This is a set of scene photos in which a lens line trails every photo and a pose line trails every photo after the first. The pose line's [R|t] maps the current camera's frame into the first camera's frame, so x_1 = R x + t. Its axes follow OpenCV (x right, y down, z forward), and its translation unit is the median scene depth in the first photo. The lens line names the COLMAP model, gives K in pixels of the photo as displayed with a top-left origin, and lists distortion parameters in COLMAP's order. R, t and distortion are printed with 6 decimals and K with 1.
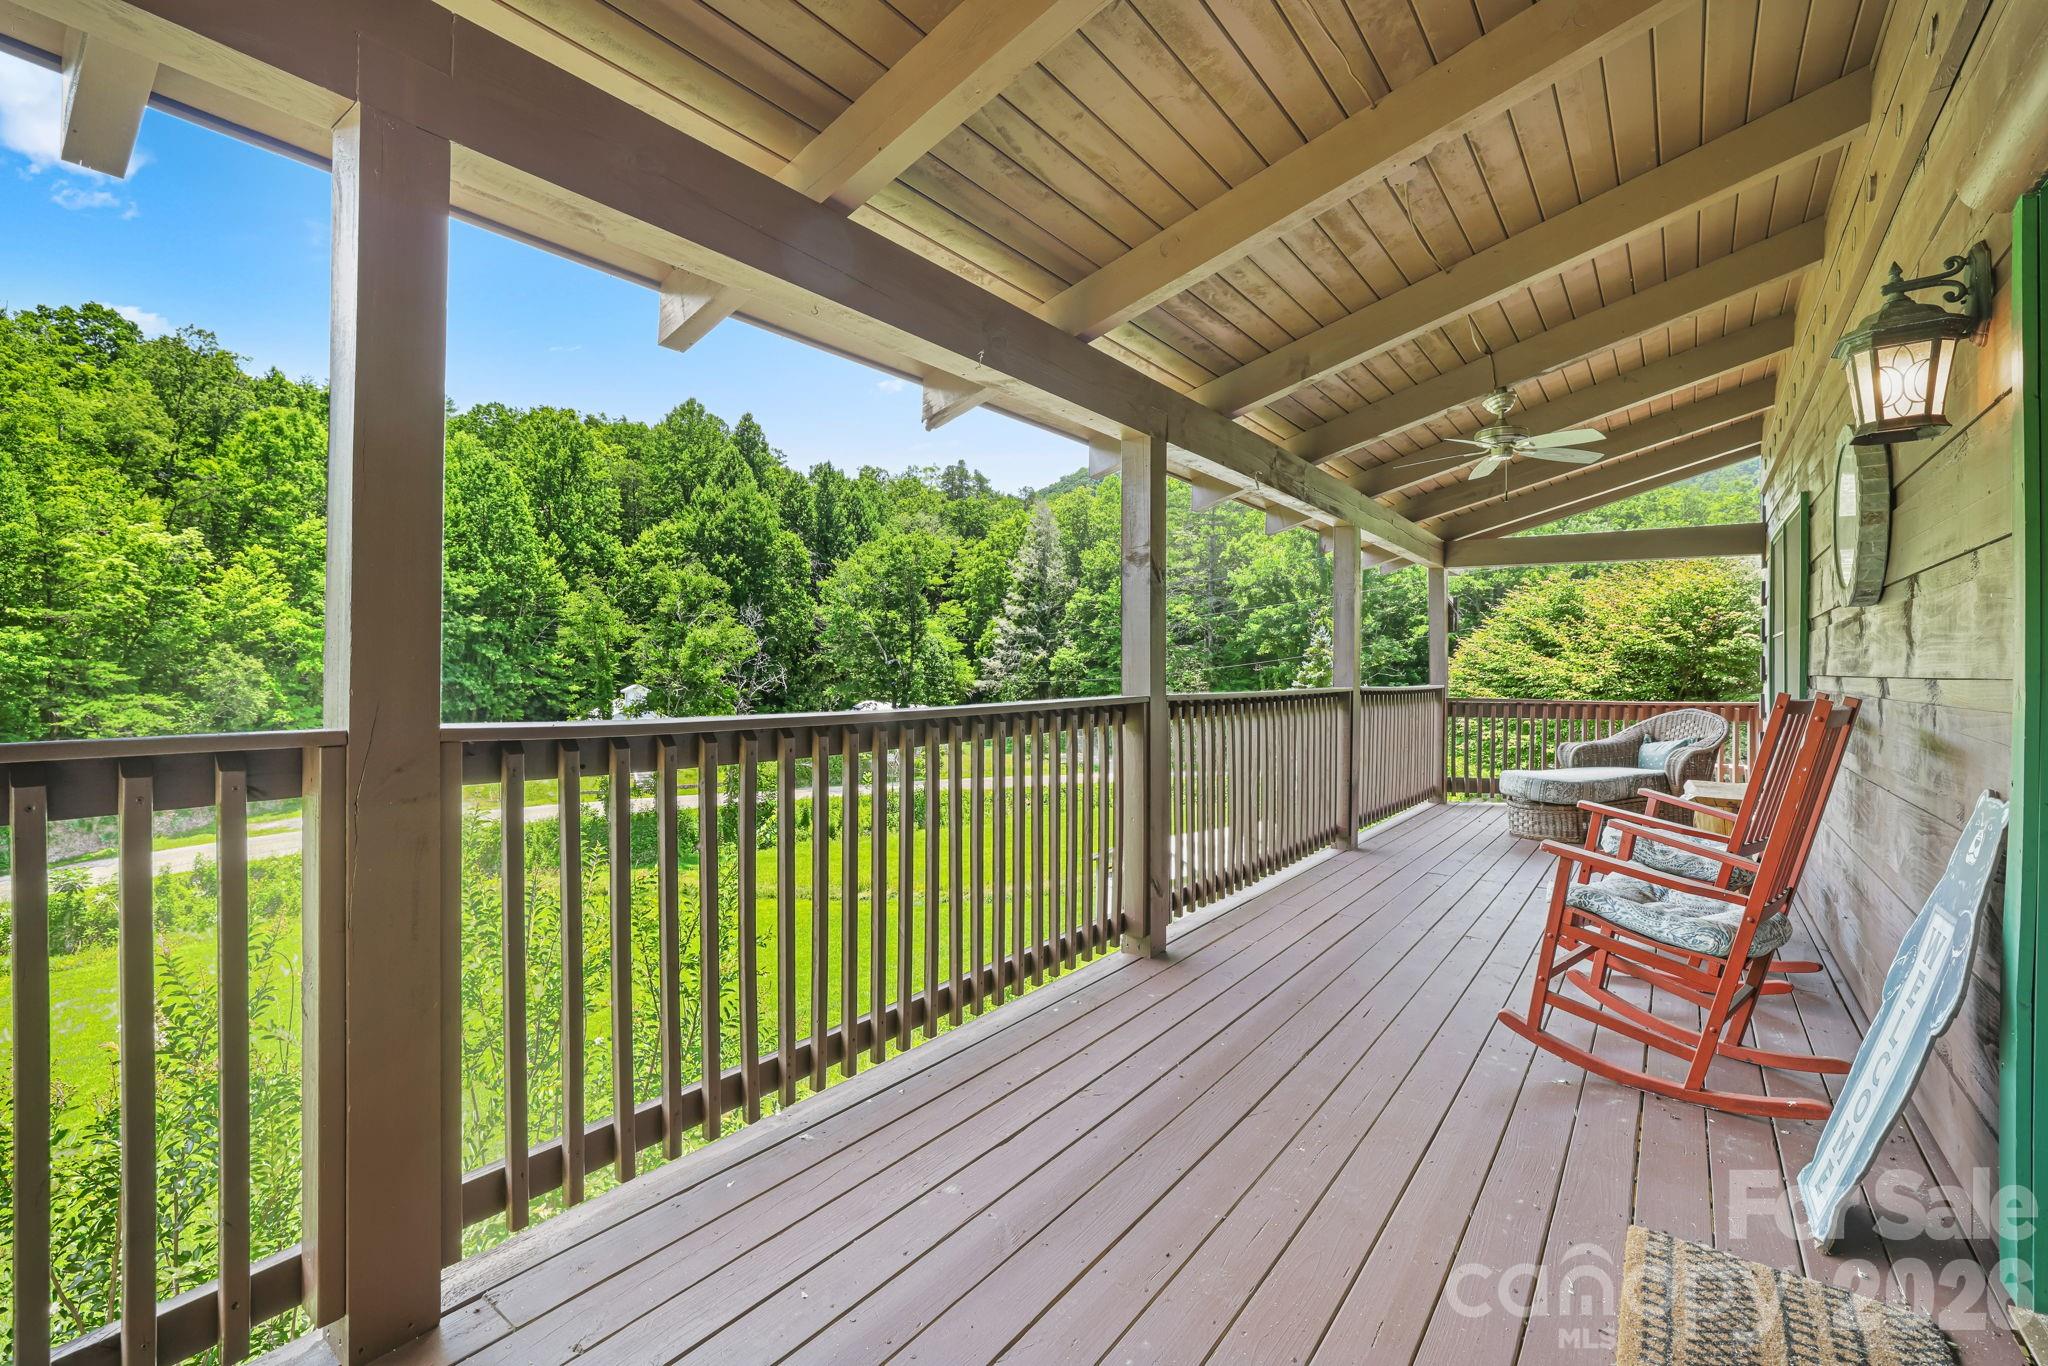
lens RADIAL K [[879.0, 0, 1012.6], [0, 879.0, 667.1], [0, 0, 1]] dist [-0.019729, 0.005801]
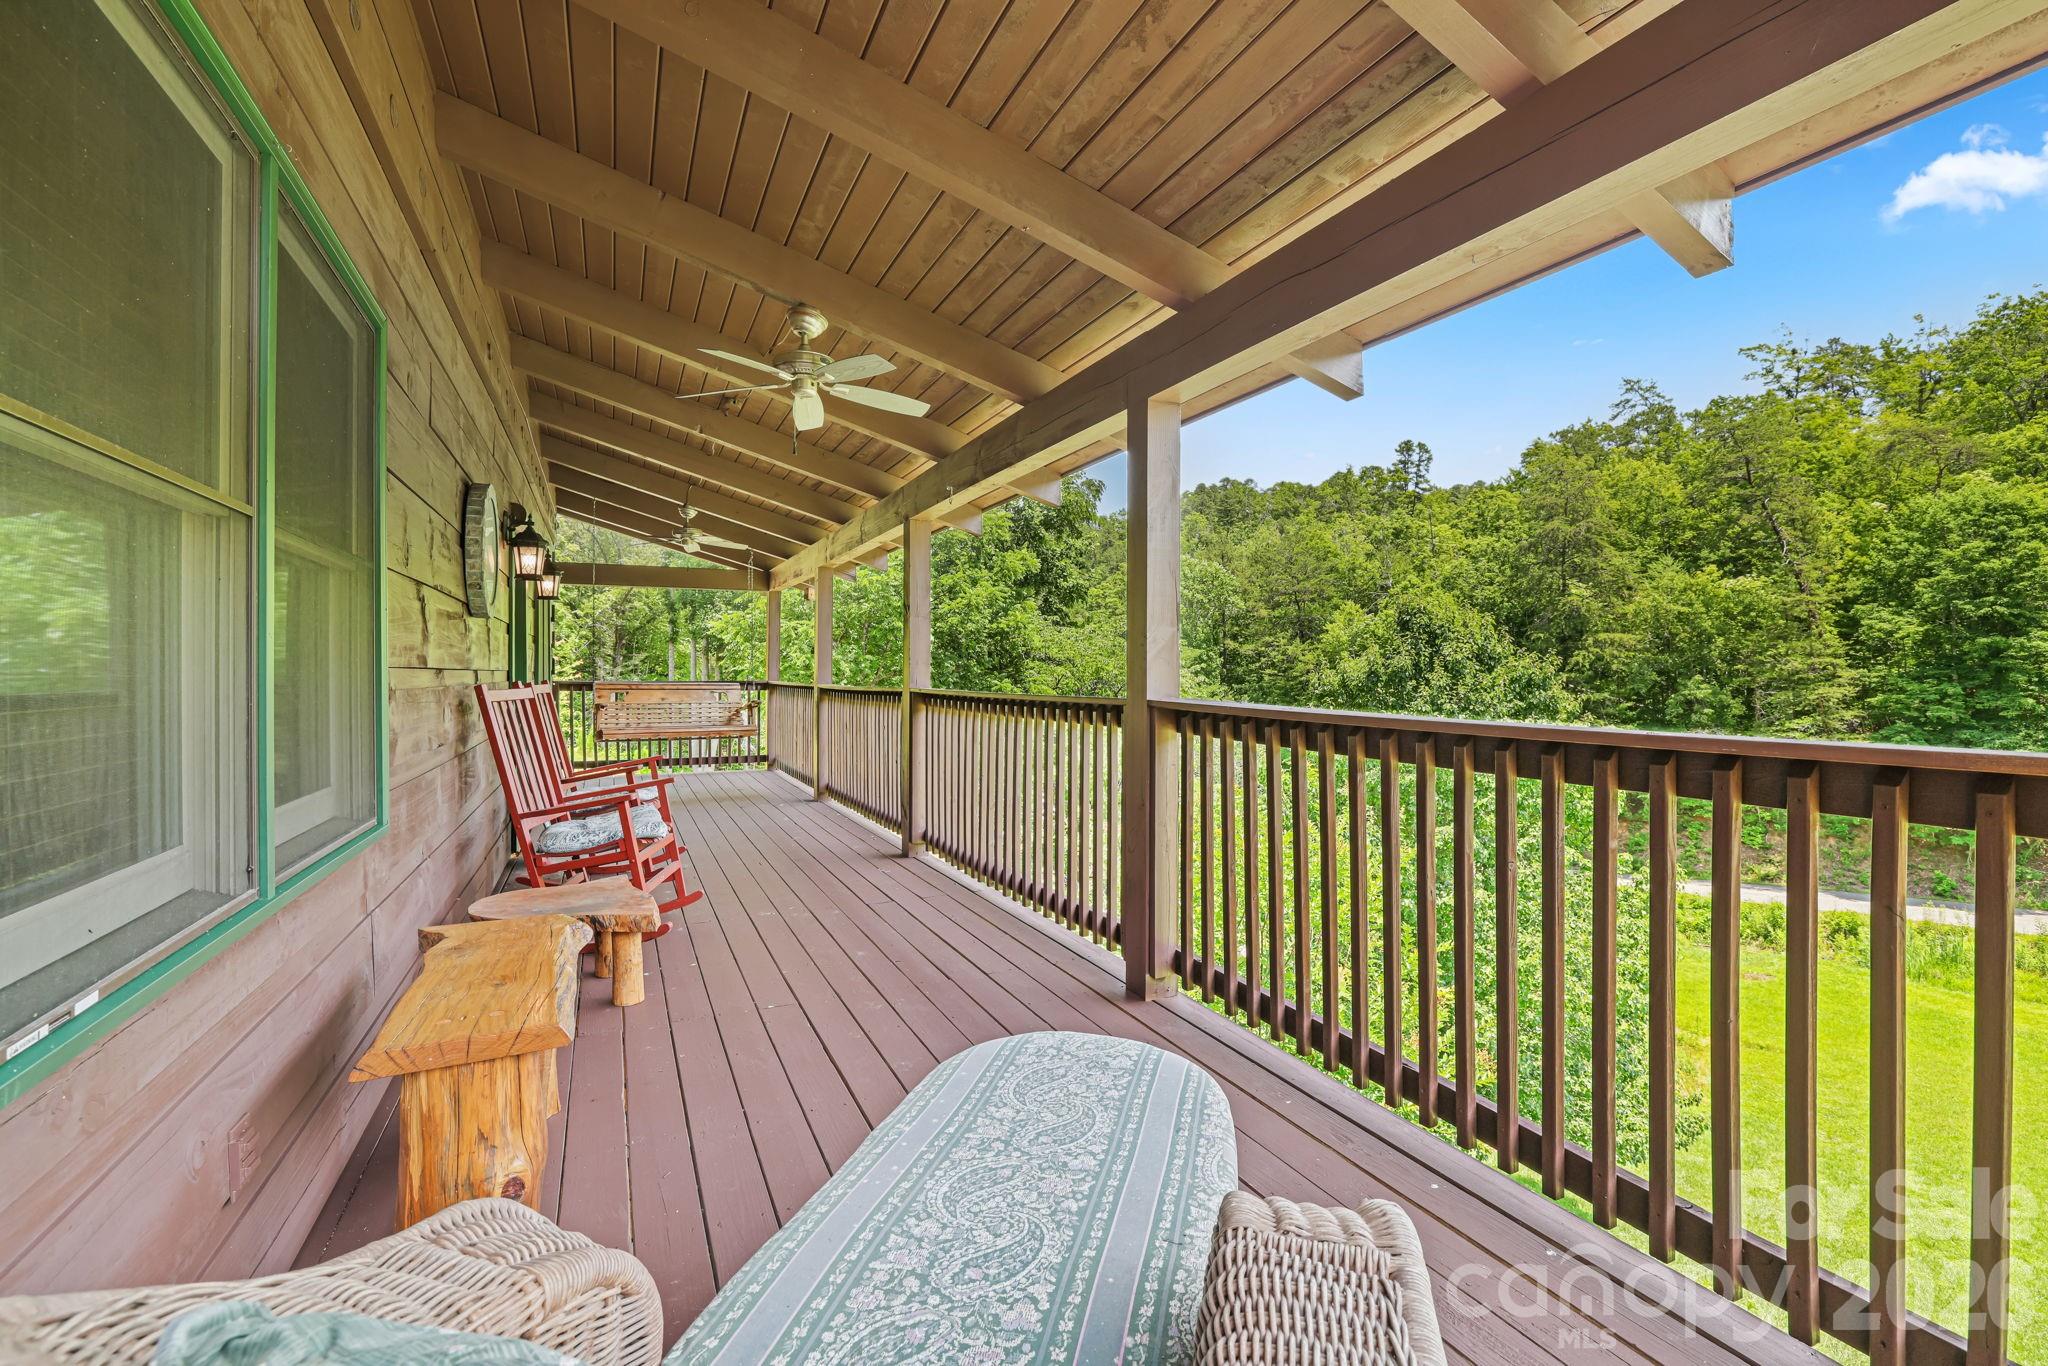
lens RADIAL K [[879.0, 0, 1038.1], [0, 879.0, 671.9], [0, 0, 1]] dist [-0.019729, 0.005801]
pose [[-0.427043, -0.010323, -0.904173, 1.531519], [-0.008377, 0.999937, -0.007460, 0.016261], [0.904193, 0.004389, -0.427102, 1.994040]]
